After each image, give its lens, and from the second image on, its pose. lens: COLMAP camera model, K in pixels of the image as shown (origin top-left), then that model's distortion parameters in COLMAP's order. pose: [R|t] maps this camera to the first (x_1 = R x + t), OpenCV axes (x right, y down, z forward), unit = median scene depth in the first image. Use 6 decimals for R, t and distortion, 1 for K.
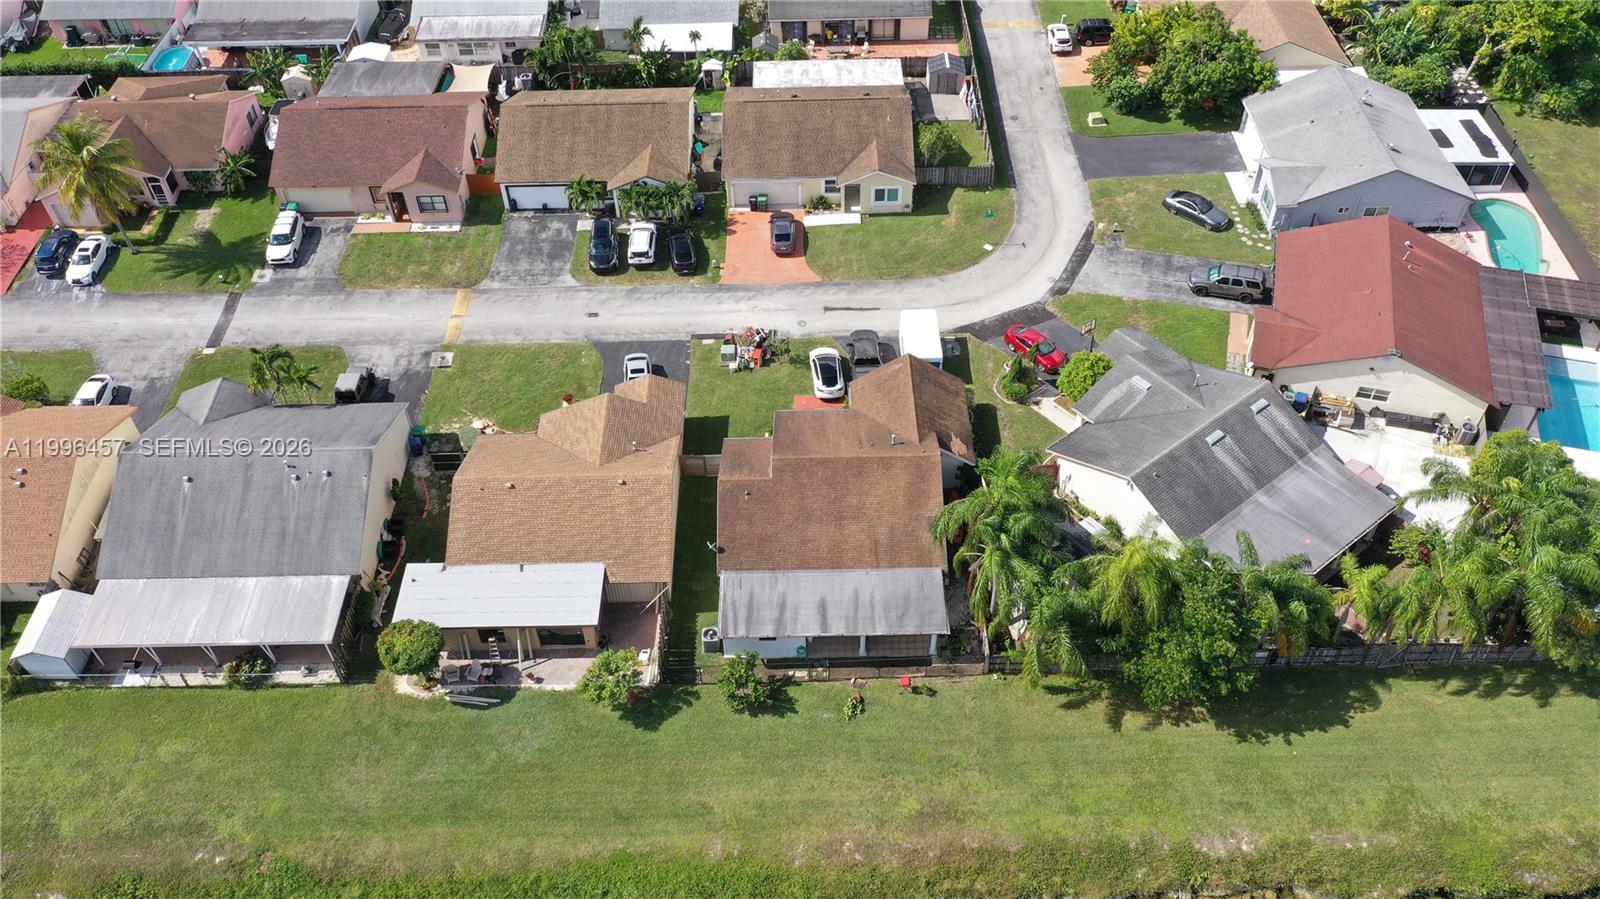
lens RADIAL K [[1267.5, 0, 799.1], [0, 1267.5, 444.7], [0, 0, 1]] dist [-0.003884, 0.017013]
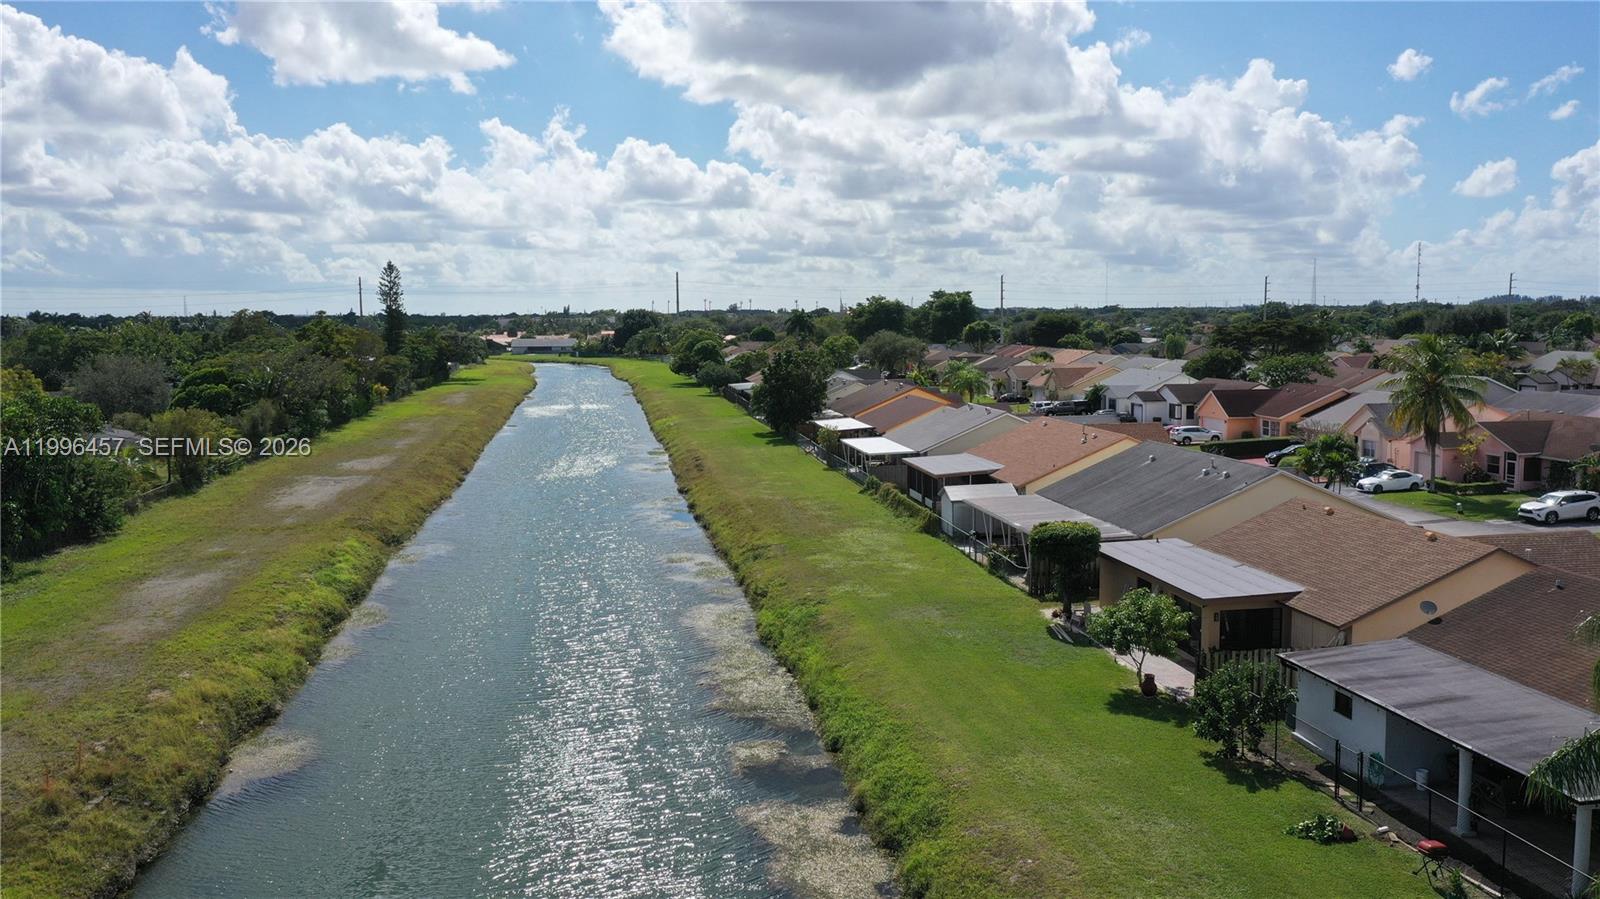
lens RADIAL K [[1267.5, 0, 795.7], [0, 1267.5, 449.2], [0, 0, 1]] dist [-0.003884, 0.017013]
pose [[0.150236, 0.123417, -0.980917, 0.437868], [-0.704316, 0.709644, -0.018586, 0.239432], [0.693807, 0.693667, 0.193539, 0.634682]]
